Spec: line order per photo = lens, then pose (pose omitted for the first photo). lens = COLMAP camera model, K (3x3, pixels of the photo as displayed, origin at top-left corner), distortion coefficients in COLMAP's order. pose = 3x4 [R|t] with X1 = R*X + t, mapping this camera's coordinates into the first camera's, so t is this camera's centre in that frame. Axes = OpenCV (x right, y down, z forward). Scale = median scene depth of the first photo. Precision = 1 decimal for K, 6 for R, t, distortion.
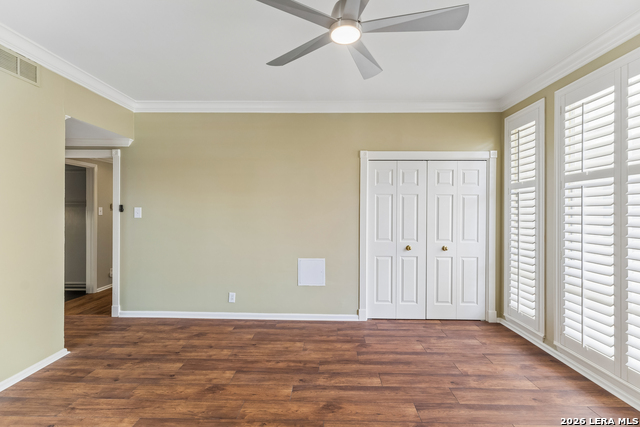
lens RADIAL K [[287.7, 0, 320.0], [0, 287.7, 213.5], [0, 0, 1]] dist [-0.000600, -0.000079]
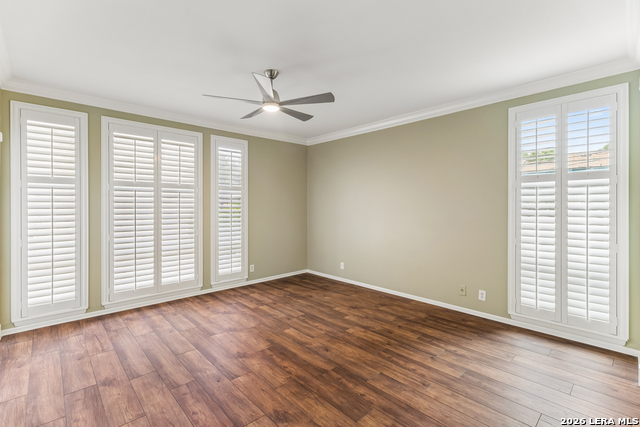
lens RADIAL K [[293.9, 0, 318.9], [0, 293.9, 205.5], [0, 0, 1]] dist [0.000558, -0.000113]
pose [[-0.696998, -0.000888, 0.717073, -0.784828], [-0.000283, 0.999999, 0.000963, -0.010138], [-0.717073, 0.000469, -0.696998, 1.122866]]
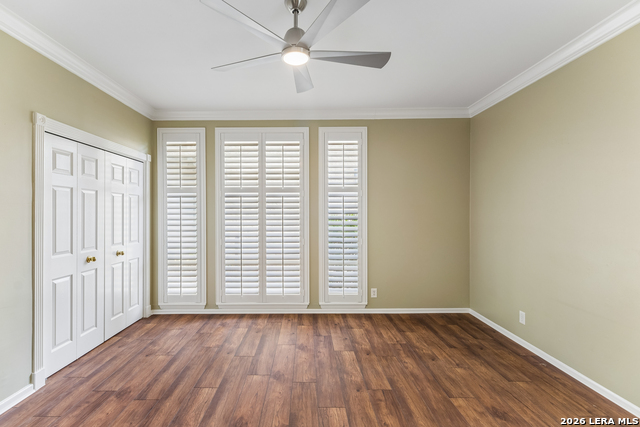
lens RADIAL K [[299.9, 0, 303.1], [0, 299.9, 211.9], [0, 0, 1]] dist [0.002190, 0.000257]
pose [[-0.011271, -0.000348, 0.999936, -0.616176], [0.004904, 0.999988, 0.000403, -0.004727], [-0.999924, 0.004908, -0.011269, 0.534129]]
